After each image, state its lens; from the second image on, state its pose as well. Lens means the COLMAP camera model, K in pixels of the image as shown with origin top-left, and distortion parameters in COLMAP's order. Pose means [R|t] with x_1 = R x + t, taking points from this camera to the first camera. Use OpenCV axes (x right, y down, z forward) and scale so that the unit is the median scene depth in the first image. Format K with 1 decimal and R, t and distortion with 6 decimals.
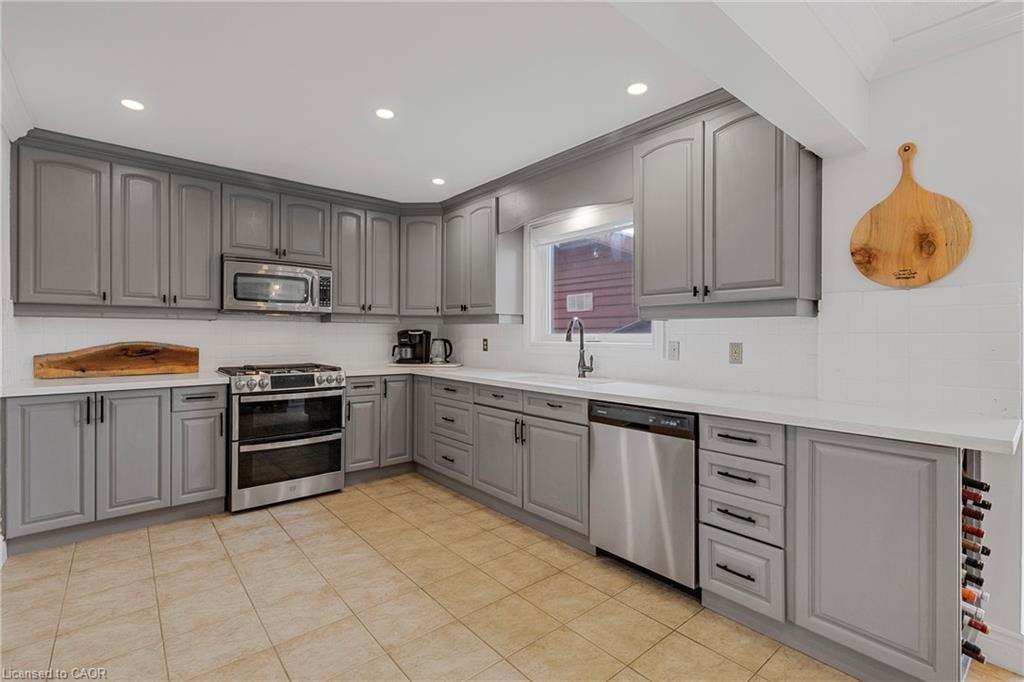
lens RADIAL K [[462.7, 0, 519.4], [0, 462.7, 330.8], [0, 0, 1]] dist [0.010001, -0.000582]
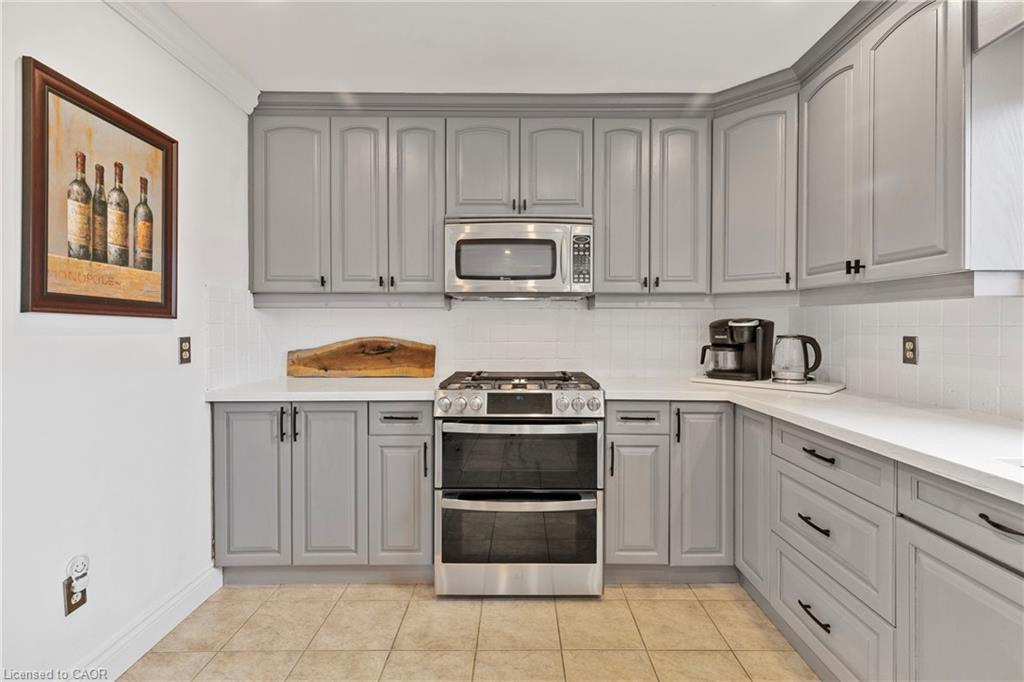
lens RADIAL K [[462.7, 0, 519.4], [0, 462.7, 330.8], [0, 0, 1]] dist [0.010001, -0.000582]
pose [[0.759572, 0.001585, -0.650421, -0.080238], [0.007439, 0.999910, 0.011124, 0.004855], [0.650380, -0.013288, 0.759492, 0.491457]]
